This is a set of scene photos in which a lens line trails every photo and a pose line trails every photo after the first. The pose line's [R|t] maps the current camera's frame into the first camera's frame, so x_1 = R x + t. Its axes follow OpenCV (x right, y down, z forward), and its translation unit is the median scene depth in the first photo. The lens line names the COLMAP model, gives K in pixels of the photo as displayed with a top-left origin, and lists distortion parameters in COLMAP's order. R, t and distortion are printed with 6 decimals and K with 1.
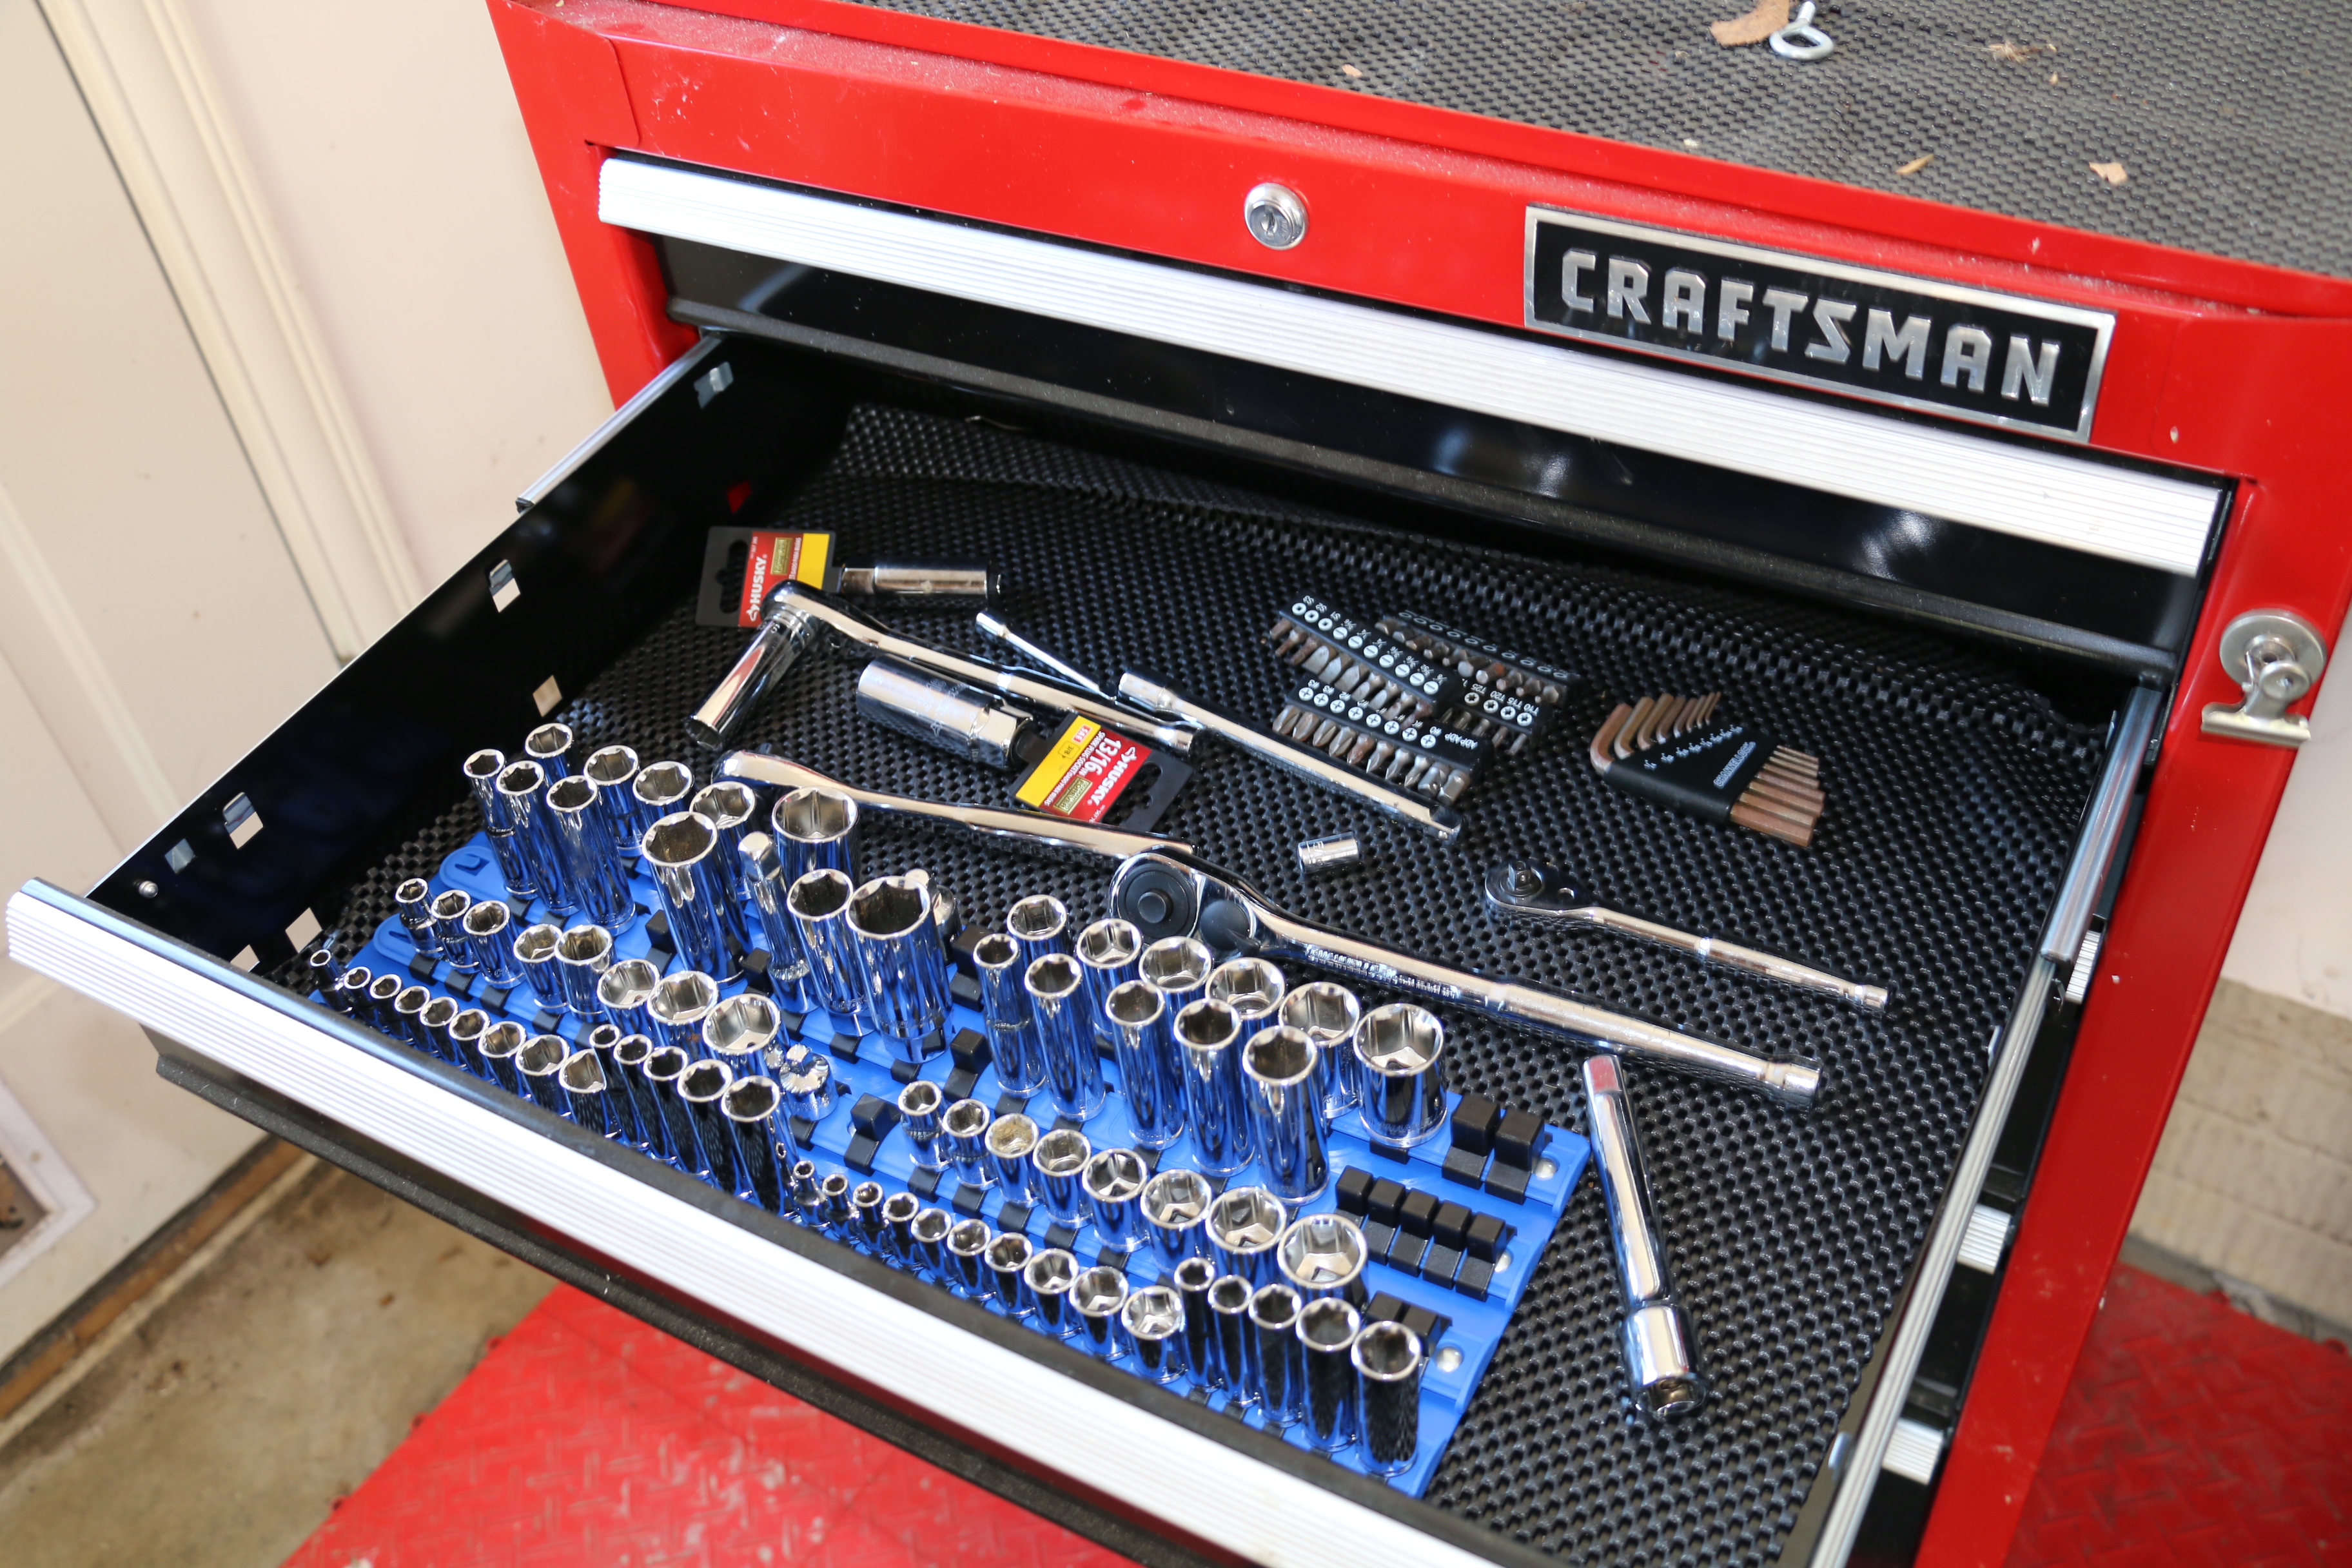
lens RADIAL K [[2193.1, 0, 1181.5], [0, 2193.1, 790.5], [0, 0, 1]] dist [-0.061004, 0.000000]
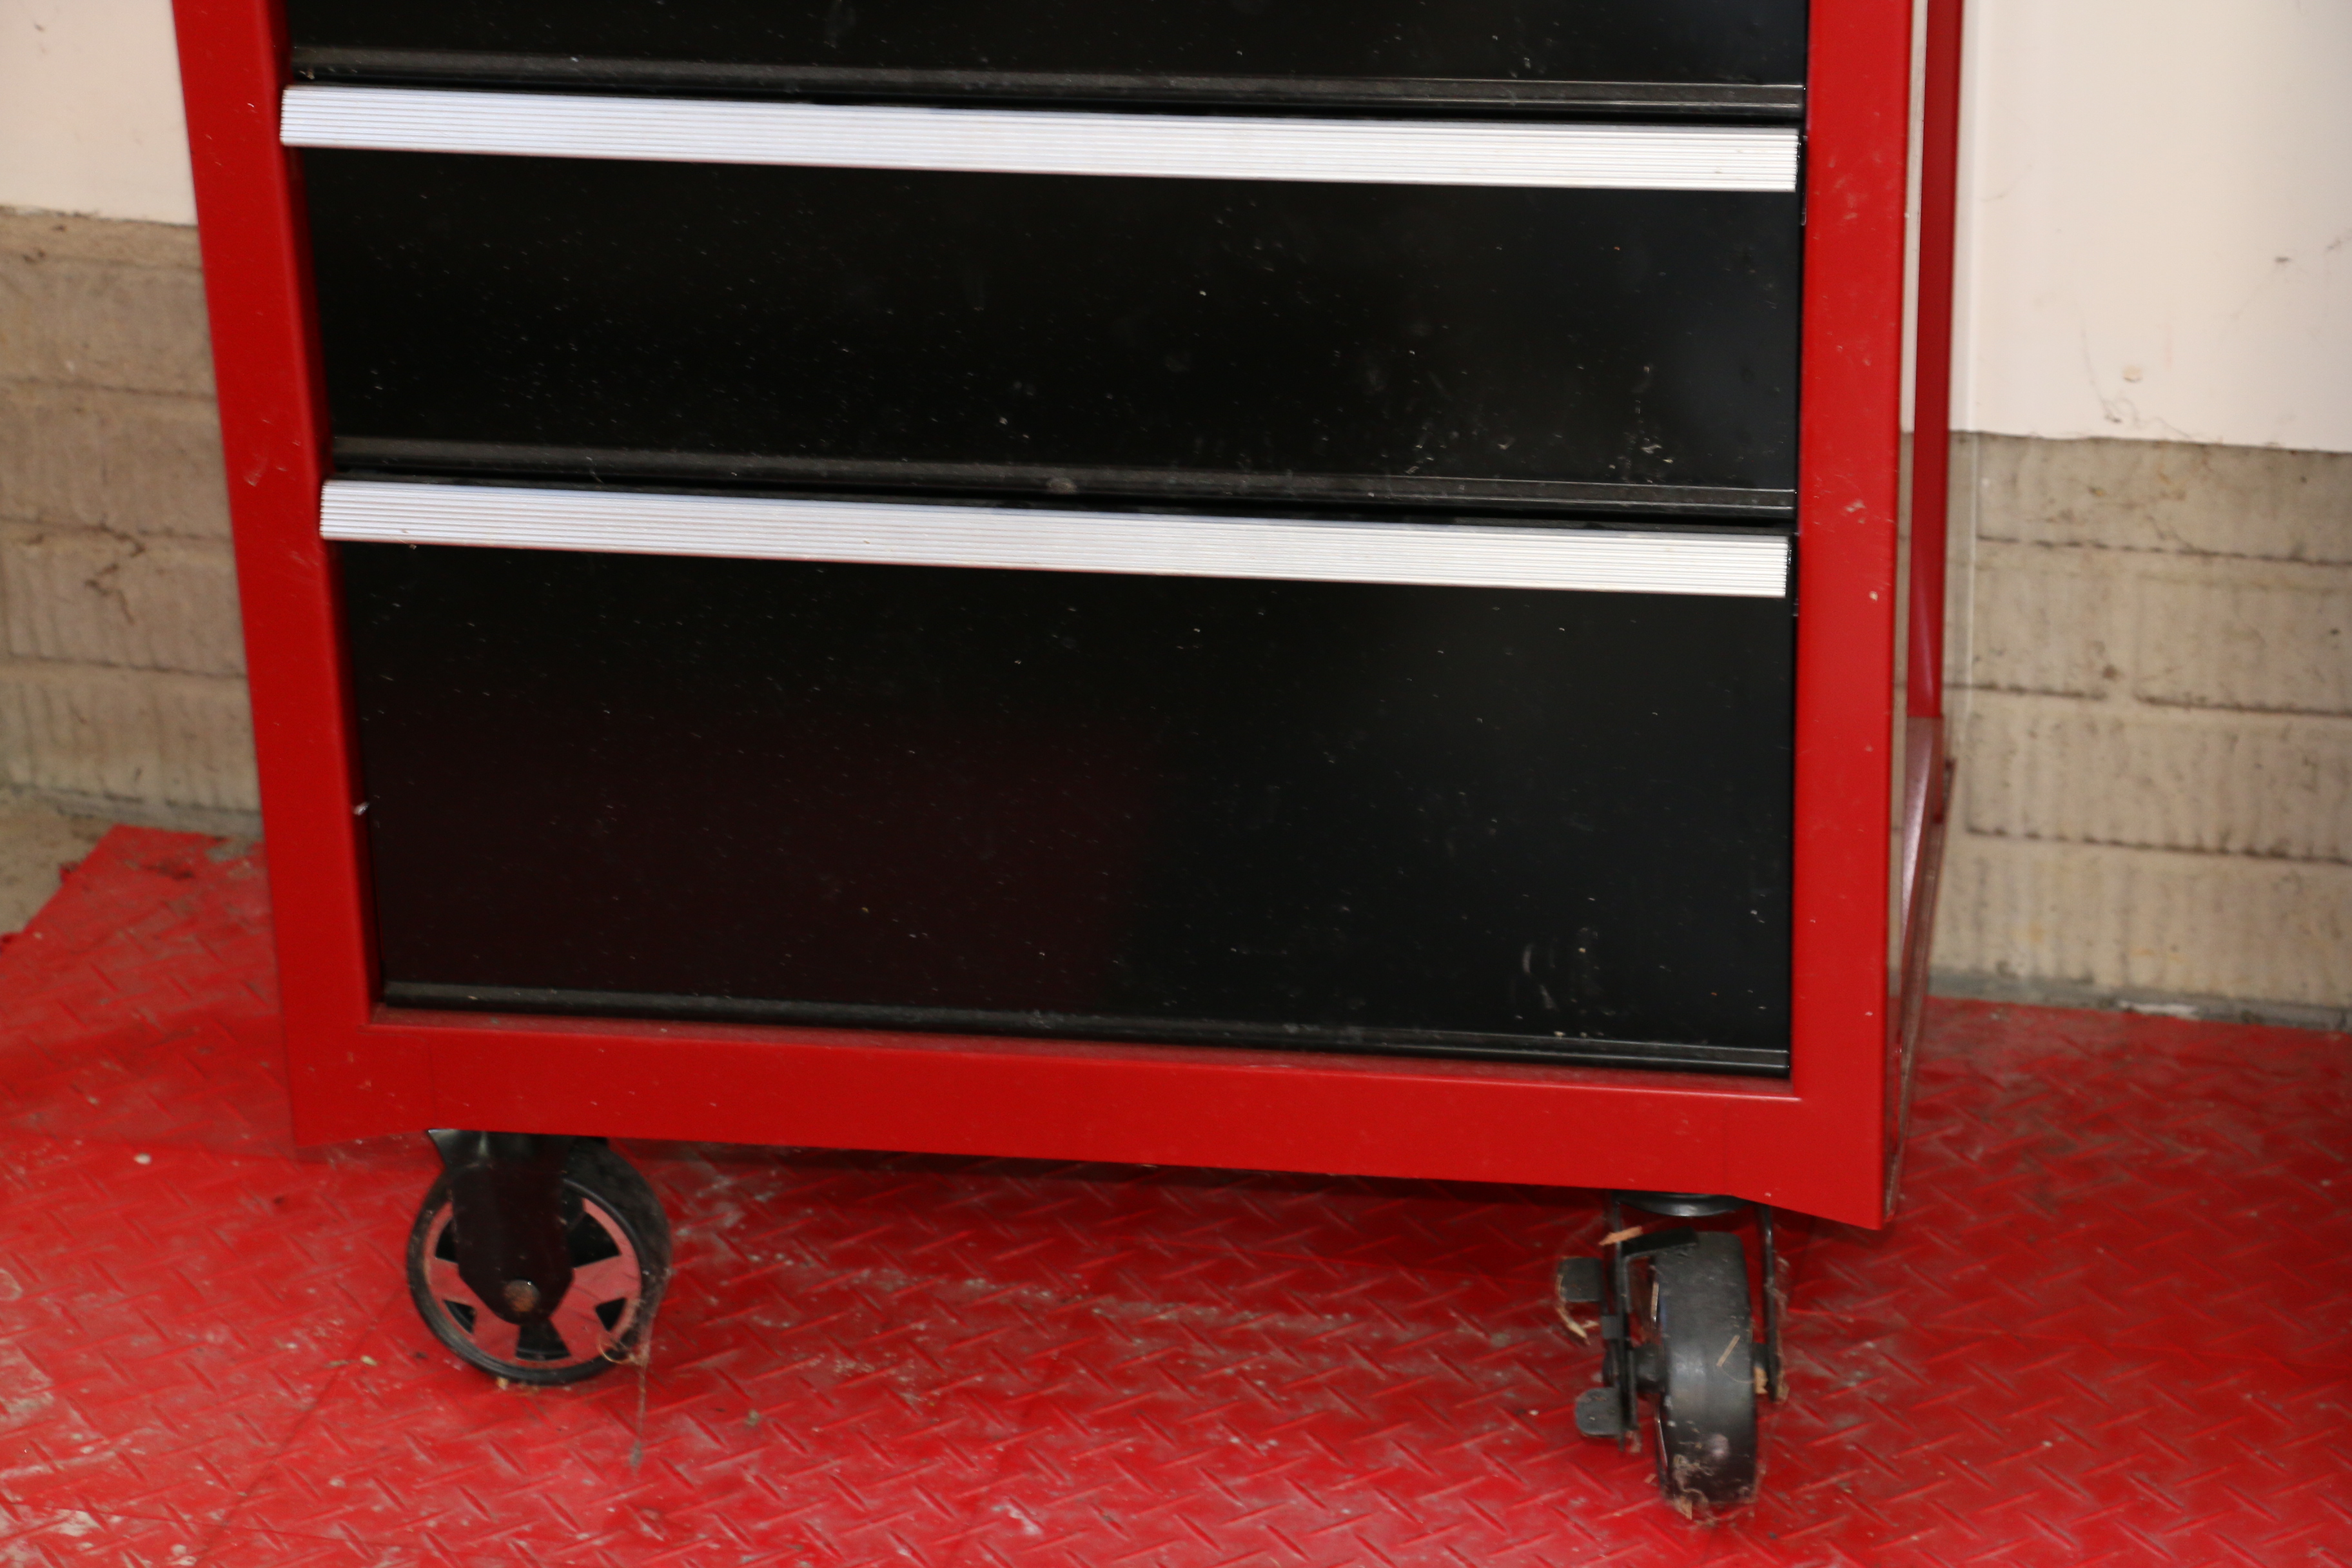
lens RADIAL K [[6296.6, 0, 1174.9], [0, 6296.6, 783.9], [0, 0, 1]] dist [0.465373, 0.000000]
pose [[0.940637, -0.085368, 0.328503, -1.089263], [0.188089, 0.936758, -0.295138, 1.641307], [-0.282532, 0.339405, 0.897206, -1.781404]]
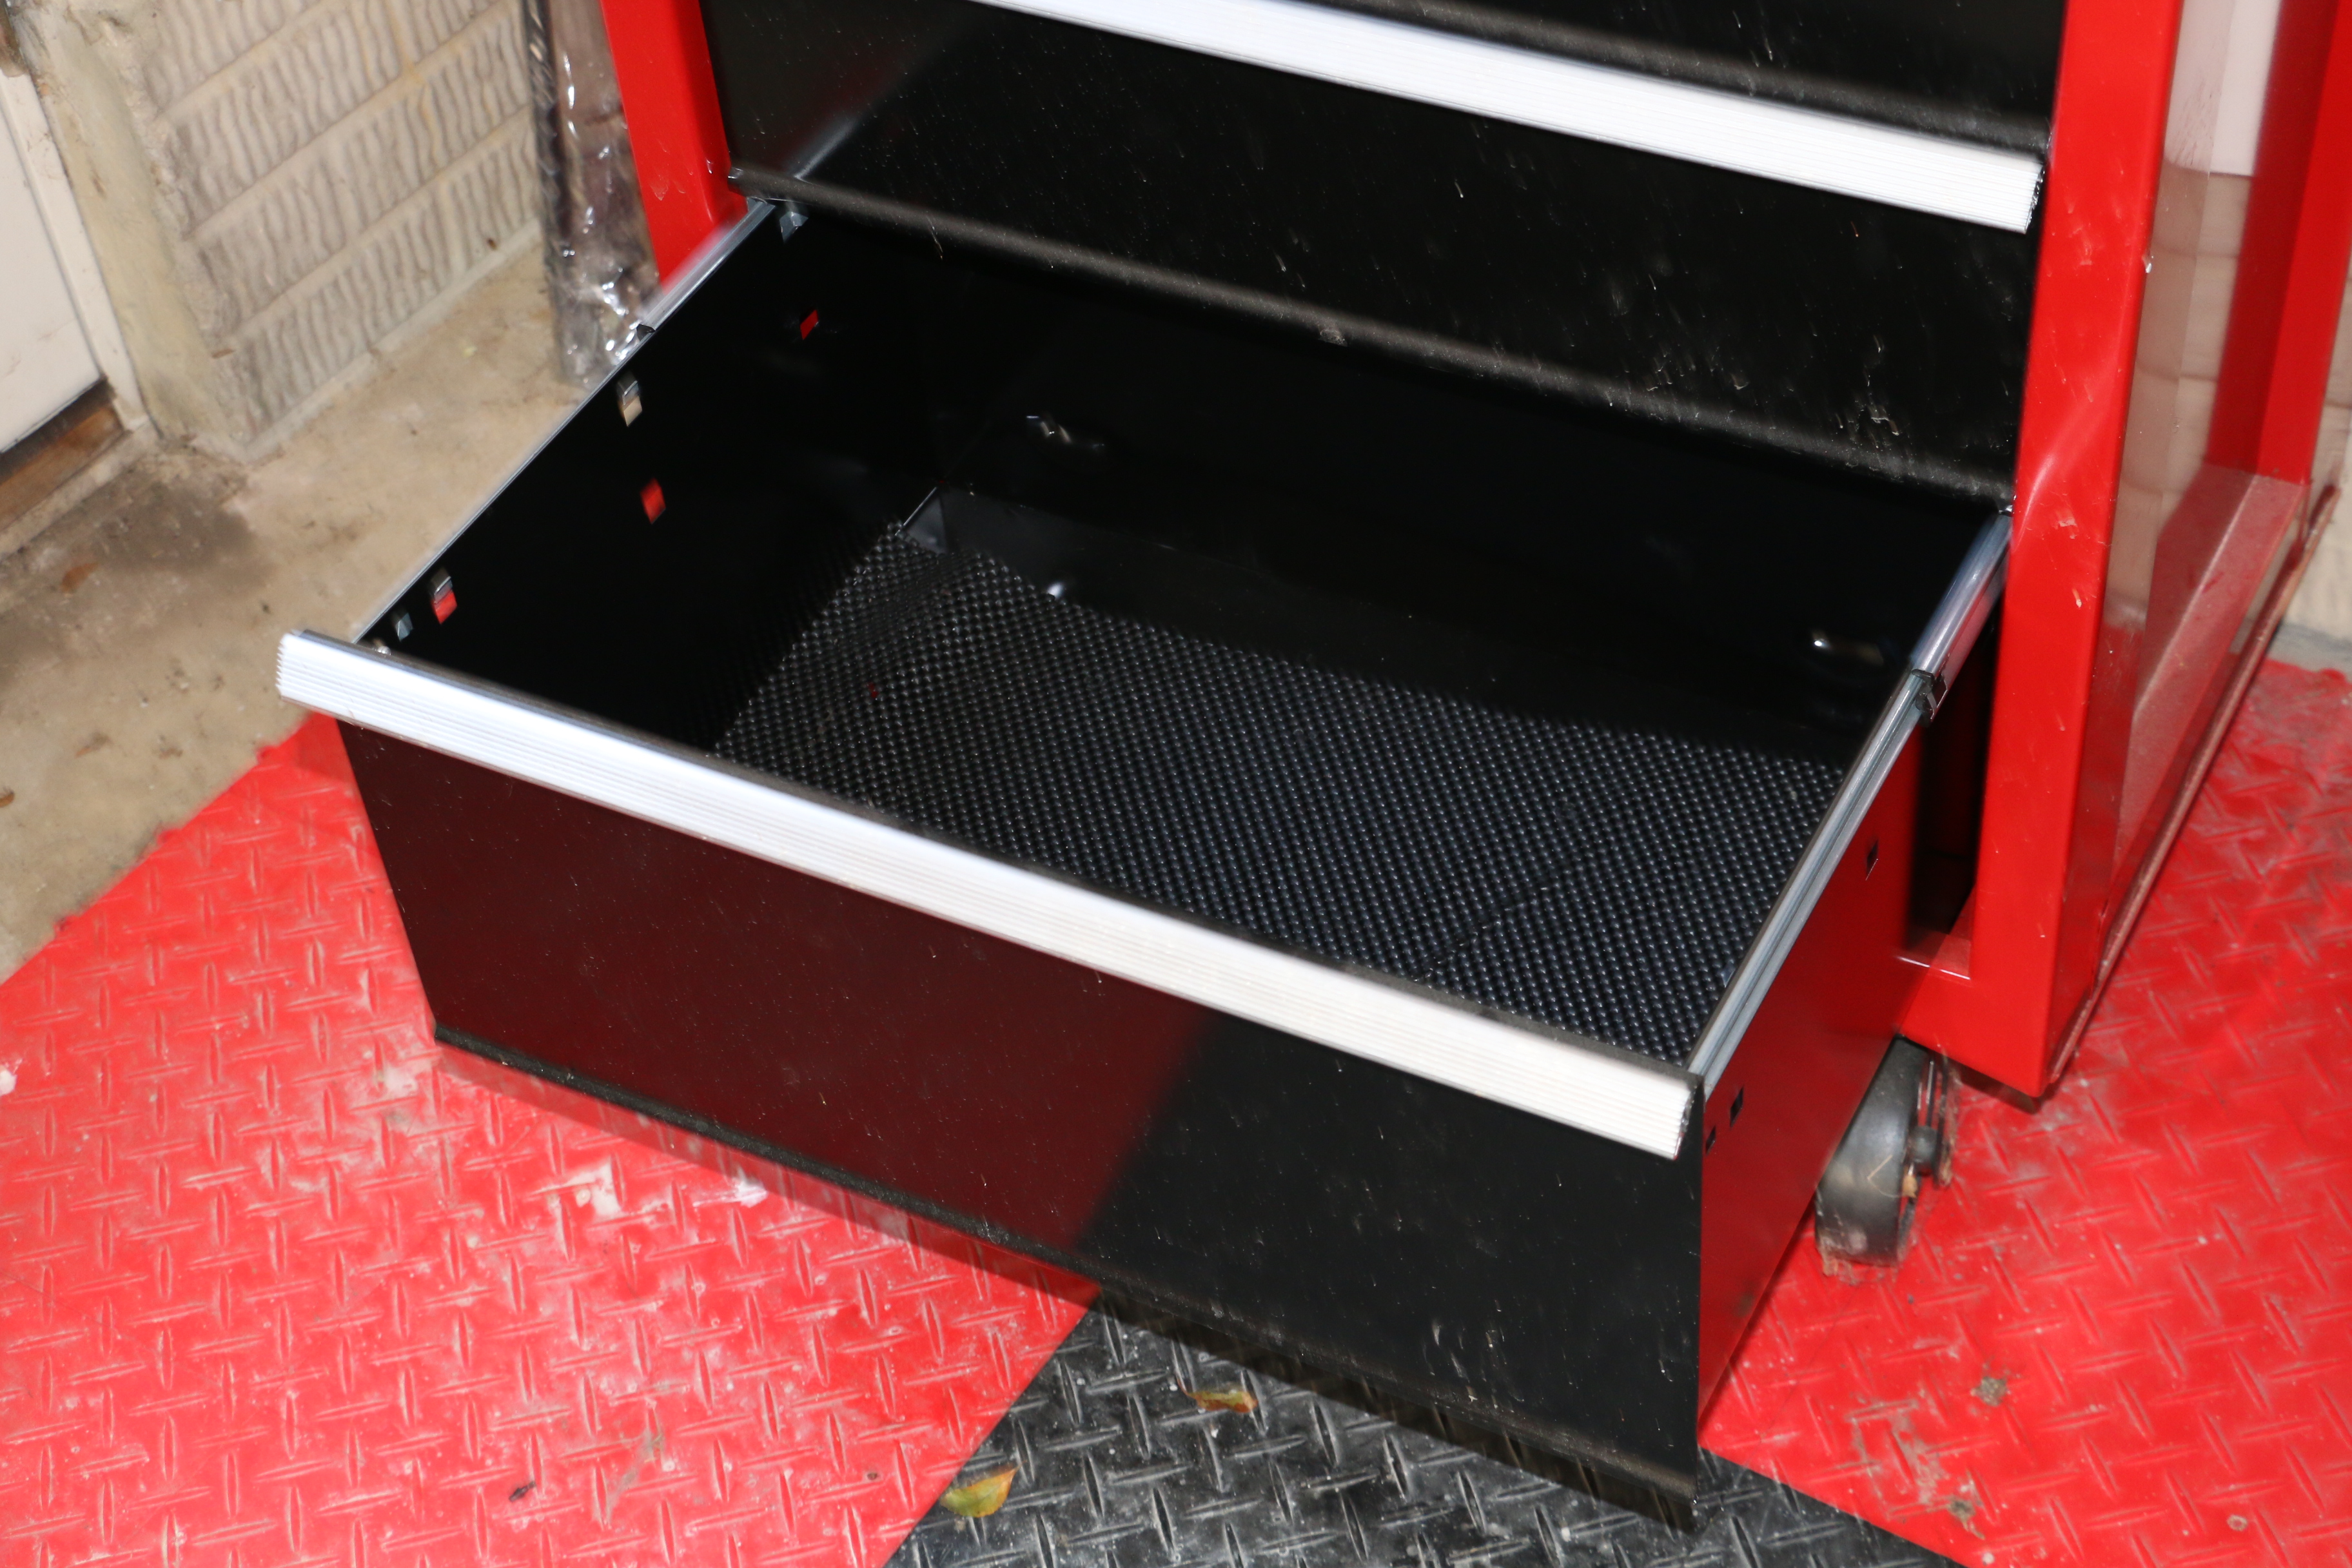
lens RADIAL K [[3708.5, 0, 1196.3], [0, 3708.5, 820.9], [0, 0, 1]] dist [0.128735, 0.000000]
pose [[0.999392, -0.004927, 0.034512, -0.027904], [0.004663, 0.999959, 0.007742, 0.597421], [-0.034549, -0.007576, 0.999374, -0.701740]]
